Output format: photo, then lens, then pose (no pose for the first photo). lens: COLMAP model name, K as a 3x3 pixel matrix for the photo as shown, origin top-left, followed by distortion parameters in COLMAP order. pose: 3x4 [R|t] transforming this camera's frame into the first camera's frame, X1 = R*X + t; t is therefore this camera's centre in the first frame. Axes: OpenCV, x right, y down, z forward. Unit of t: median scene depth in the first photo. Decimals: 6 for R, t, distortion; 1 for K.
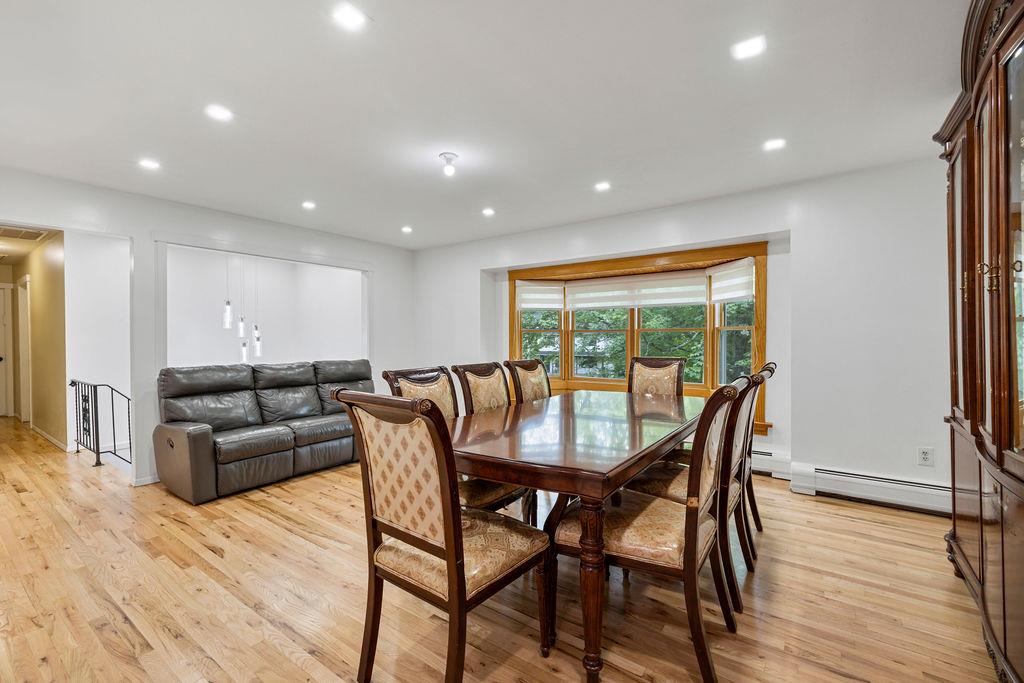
lens RADIAL K [[438.4, 0, 507.0], [0, 438.4, 345.4], [0, 0, 1]] dist [0.001714, 0.000160]
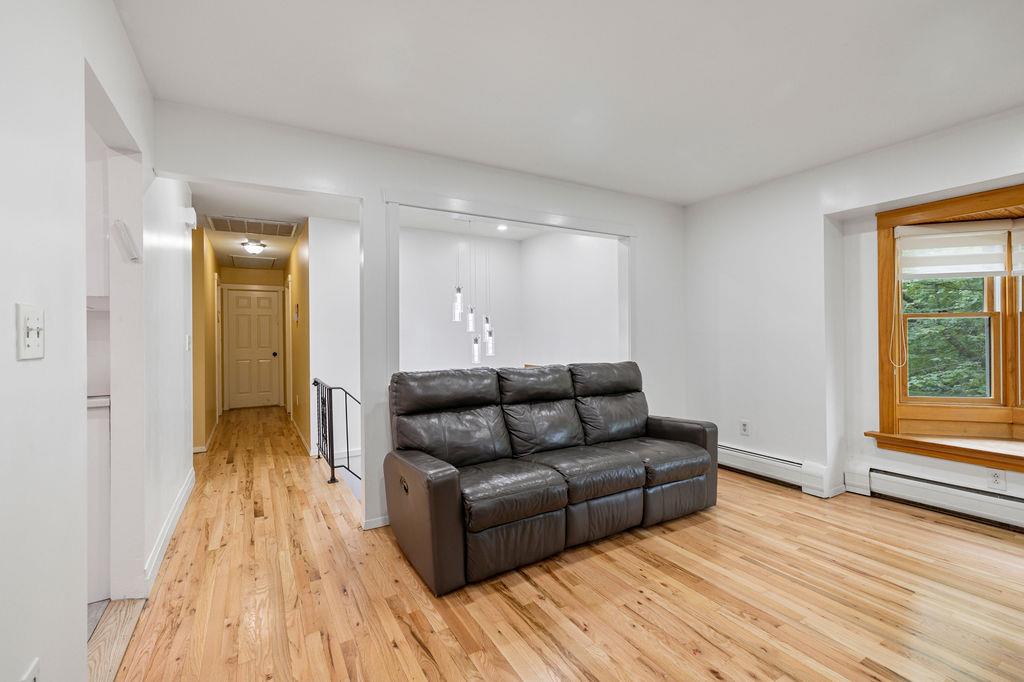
lens RADIAL K [[437.0, 0, 506.2], [0, 437.0, 337.6], [0, 0, 1]] dist [0.002664, 0.000127]
pose [[0.917299, -0.005166, -0.398165, -0.303213], [0.001355, 0.999951, -0.009852, 0.000781], [0.398196, 0.008497, 0.917261, 0.379910]]
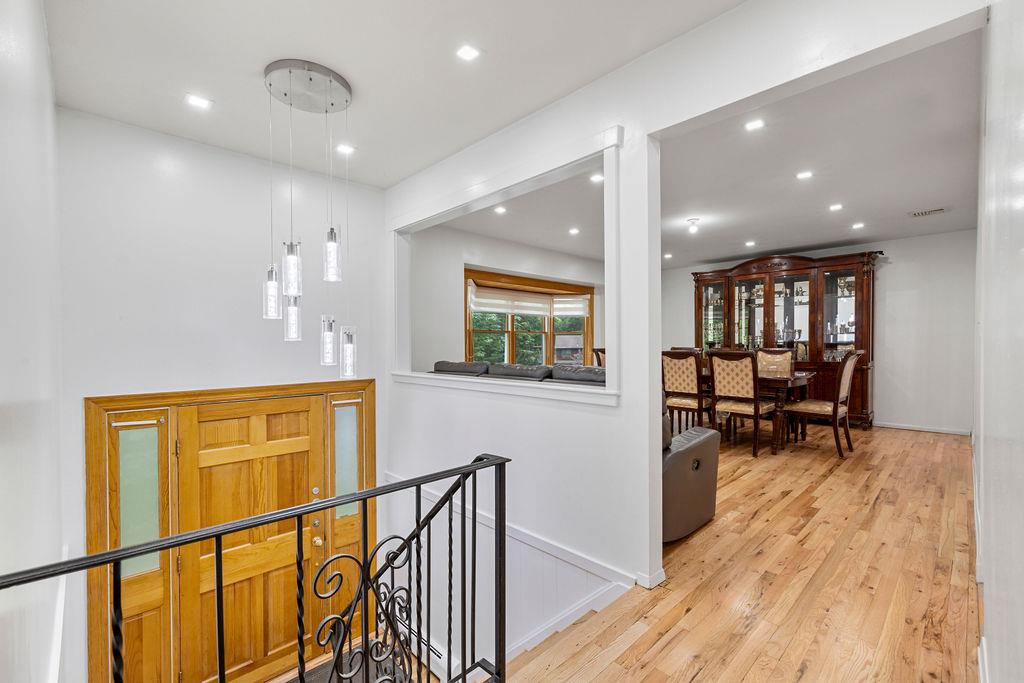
lens RADIAL K [[441.5, 0, 508.0], [0, 441.5, 348.1], [0, 0, 1]] dist [0.001878, 0.000341]
pose [[0.171305, -0.007192, 0.985192, -1.347974], [0.018273, 0.999825, 0.004121, 0.013080], [-0.985049, 0.017296, 0.171406, 1.020968]]
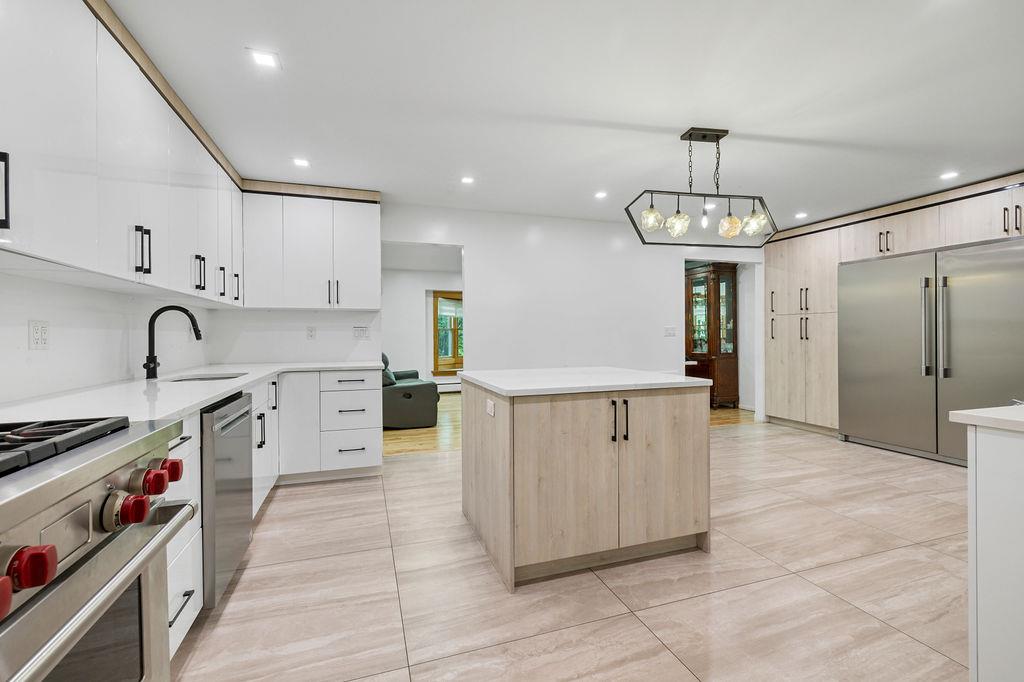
lens RADIAL K [[434.6, 0, 506.2], [0, 434.6, 335.0], [0, 0, 1]] dist [0.001700, -0.000065]
pose [[0.576280, 0.002451, 0.817249, -1.603976], [0.015114, 0.999793, -0.013656, 0.024044], [-0.817113, 0.020222, 0.576123, -0.189778]]
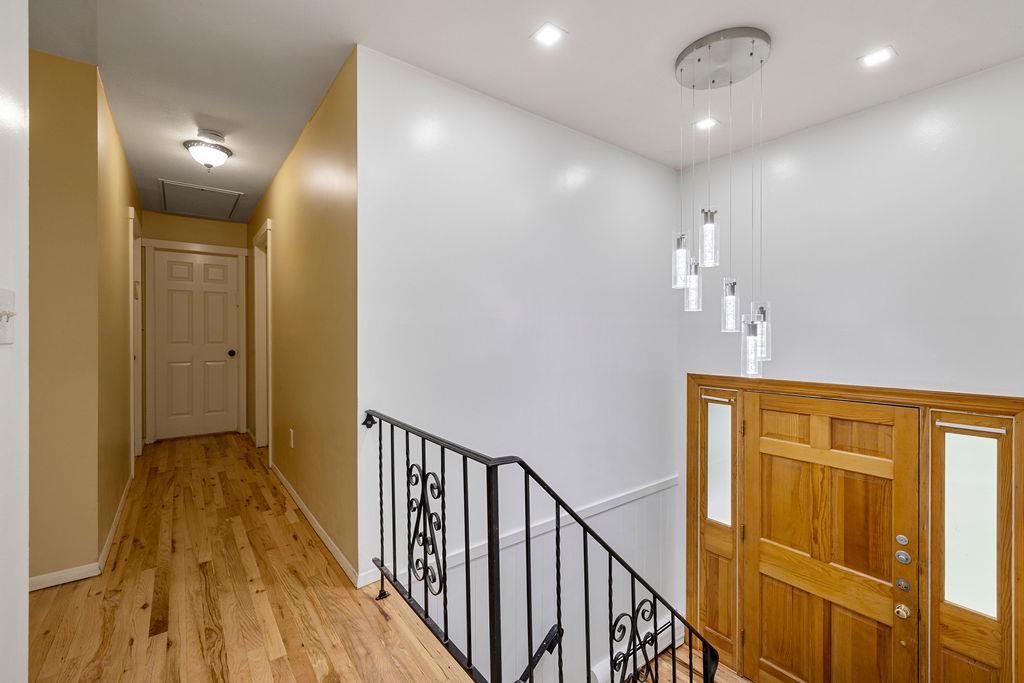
lens RADIAL K [[437.0, 0, 506.2], [0, 437.0, 338.1], [0, 0, 1]] dist [0.002664, 0.000127]
pose [[0.956519, 0.005120, -0.291626, -0.917919], [-0.007050, 0.999960, -0.005569, 0.013108], [0.291586, 0.007383, 0.956516, 0.792382]]
